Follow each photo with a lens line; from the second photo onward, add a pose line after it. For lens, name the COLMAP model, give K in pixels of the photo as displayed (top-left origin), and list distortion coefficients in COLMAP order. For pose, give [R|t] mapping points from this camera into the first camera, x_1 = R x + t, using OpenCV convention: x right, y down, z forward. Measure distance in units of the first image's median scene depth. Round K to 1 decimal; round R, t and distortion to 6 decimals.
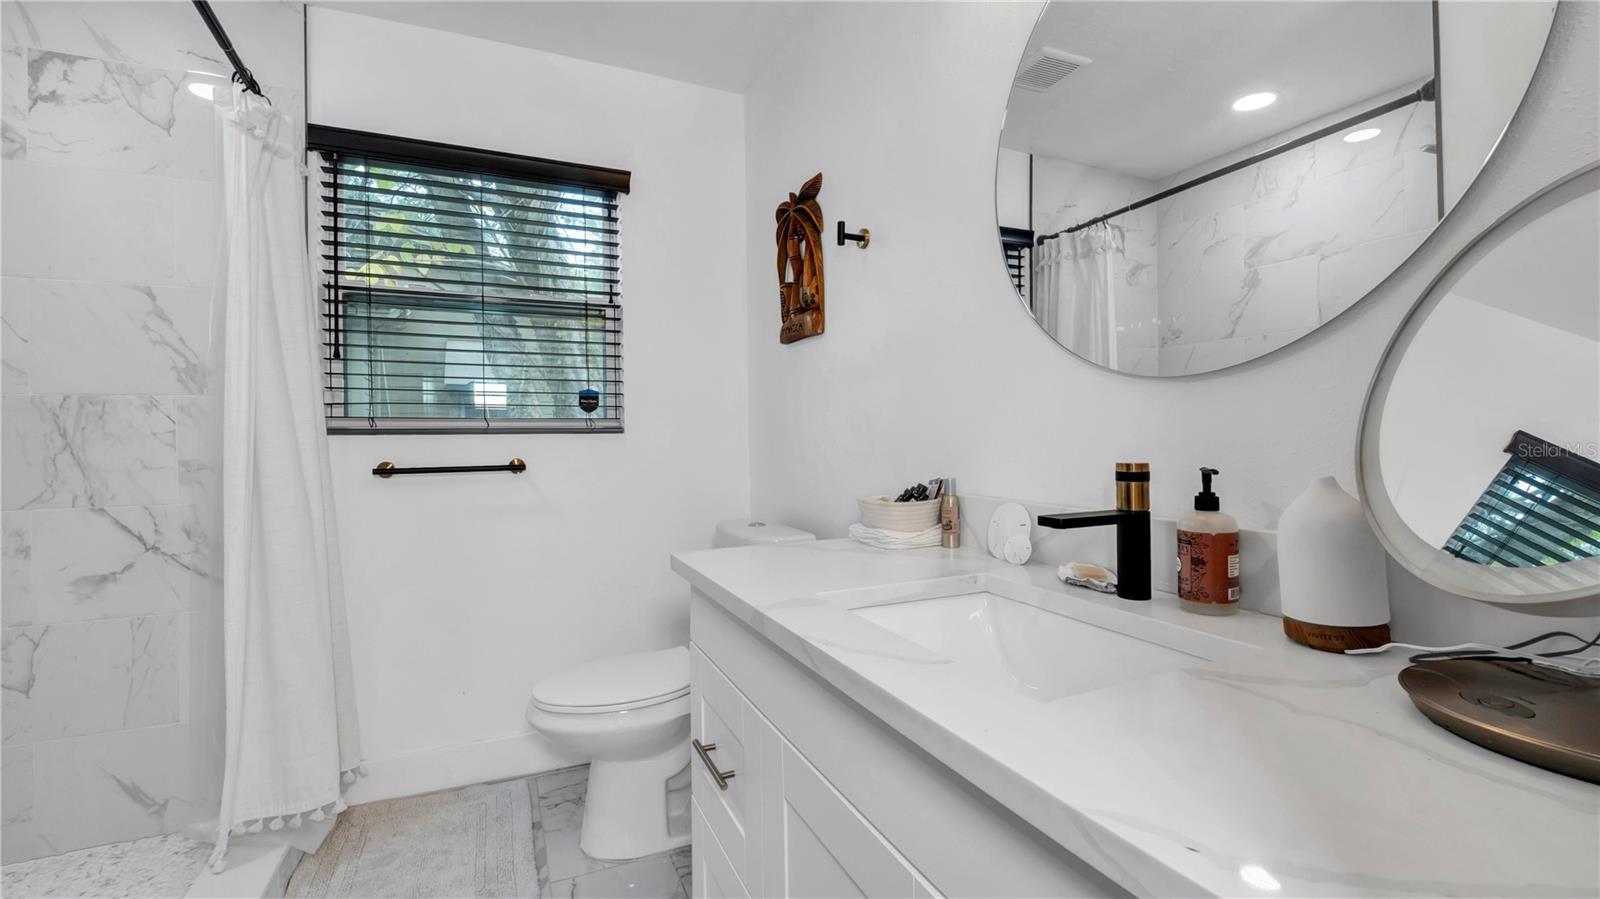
lens RADIAL K [[667.6, 0, 801.1], [0, 667.6, 433.0], [0, 0, 1]] dist [0.001534, 0.000247]
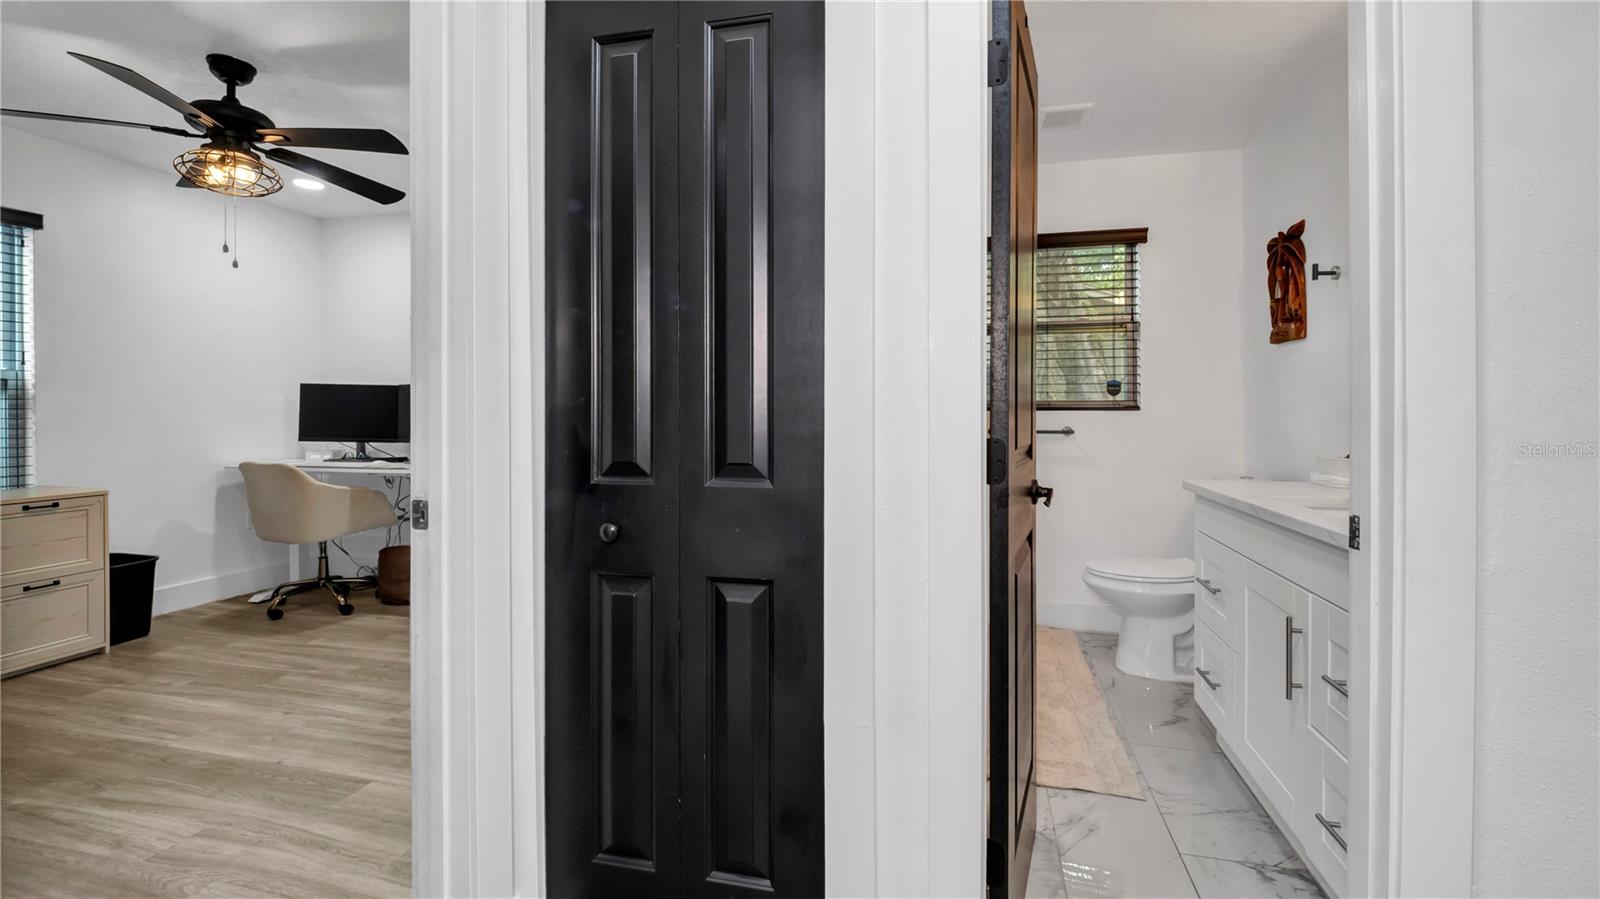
lens RADIAL K [[694.8, 0, 807.2], [0, 694.8, 417.6], [0, 0, 1]] dist [0.003307, -0.000190]
pose [[0.786601, 0.011611, -0.617352, 0.103171], [0.000845, 0.999802, 0.019881, -0.015735], [0.617461, -0.016160, 0.786436, -0.675534]]
